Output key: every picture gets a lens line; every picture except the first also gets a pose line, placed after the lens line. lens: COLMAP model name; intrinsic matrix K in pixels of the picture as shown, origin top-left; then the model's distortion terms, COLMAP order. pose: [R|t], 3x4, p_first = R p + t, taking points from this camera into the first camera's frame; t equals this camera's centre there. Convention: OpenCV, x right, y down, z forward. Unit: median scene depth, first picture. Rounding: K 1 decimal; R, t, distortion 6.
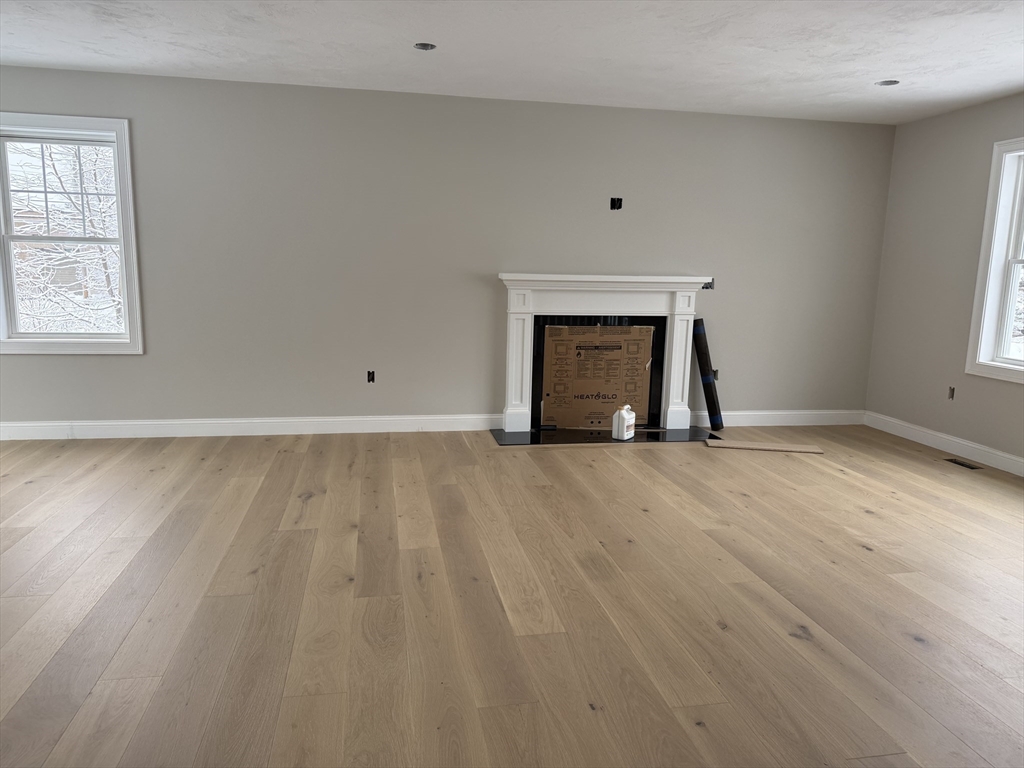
lens RADIAL K [[714.0, 0, 511.7], [0, 714.0, 379.2], [0, 0, 1]] dist [0.056598, -0.027682]
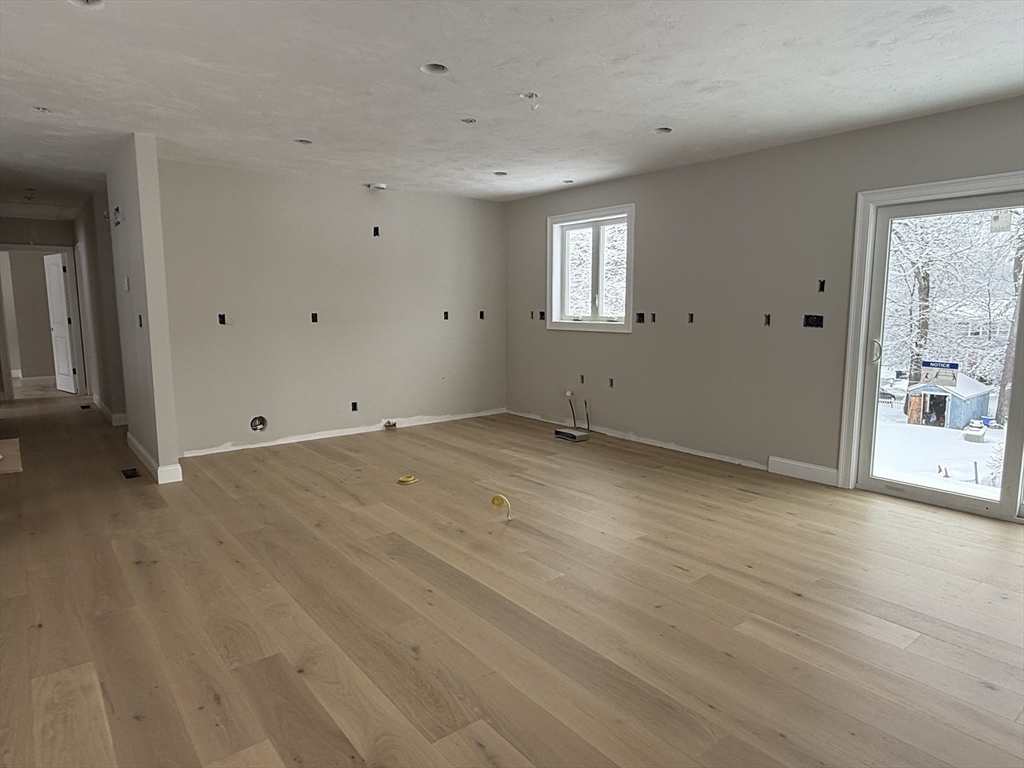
lens RADIAL K [[618.3, 0, 511.1], [0, 618.3, 385.3], [0, 0, 1]] dist [-0.001445, 0.000198]
pose [[-0.883883, 0.038700, -0.466105, -0.064000], [-0.091694, 0.962893, 0.253828, -0.158356], [0.458632, 0.267094, -0.847536, 0.957848]]
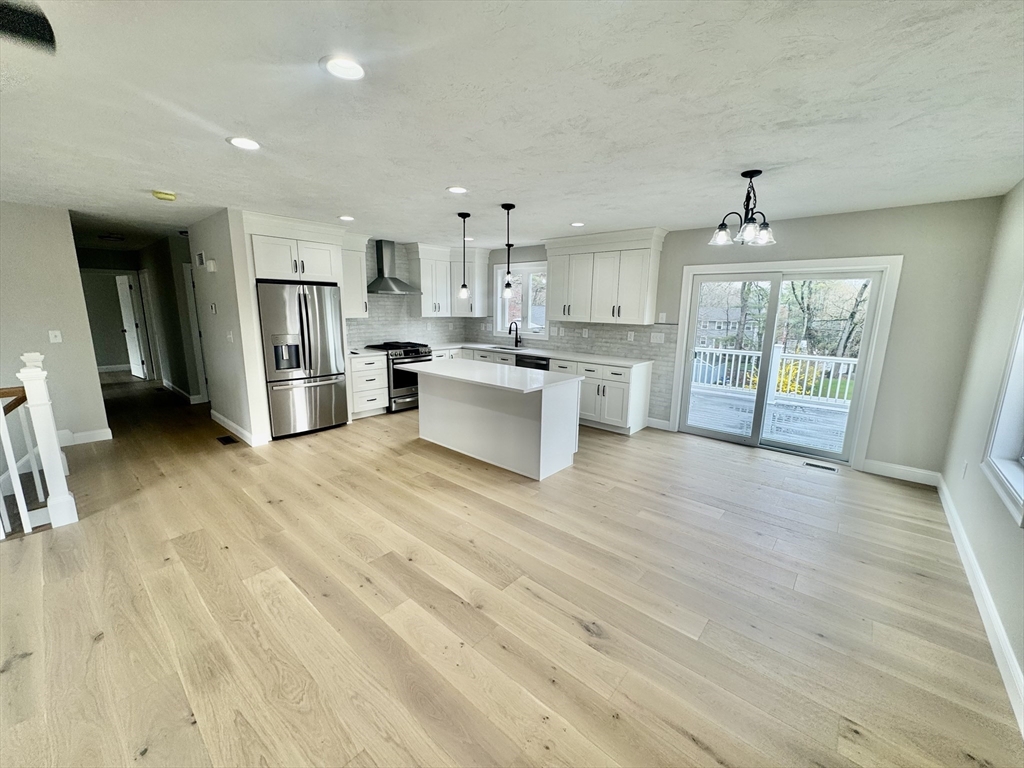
lens RADIAL K [[407.5, 0, 513.6], [0, 407.5, 383.9], [0, 0, 1]] dist [-0.005947, -0.000102]
pose [[-0.784523, 0.082743, -0.614555, 0.060069], [-0.128592, 0.947806, 0.291767, -0.203843], [0.606620, 0.307925, -0.732935, 0.947775]]
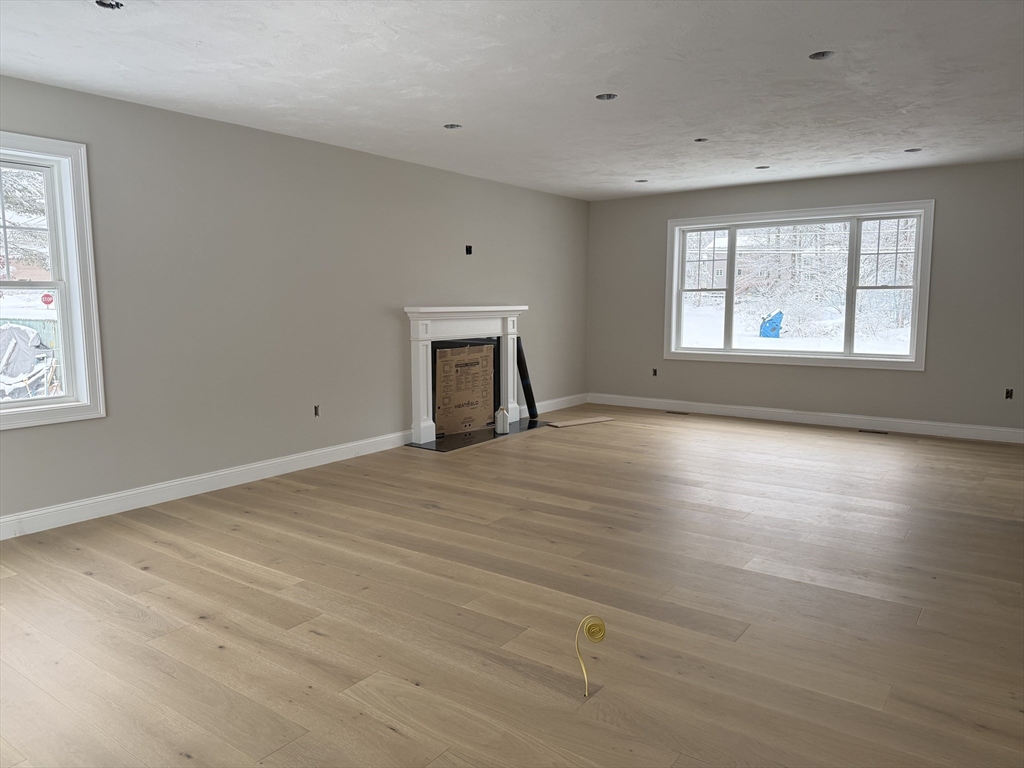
lens RADIAL K [[714.0, 0, 509.2], [0, 714.0, 382.1], [0, 0, 1]] dist [0.056598, -0.027682]
pose [[0.731931, -0.105588, 0.673147, -0.731053], [0.127151, 0.991732, 0.017306, -0.029129], [-0.669409, 0.072925, 0.739306, 0.047175]]
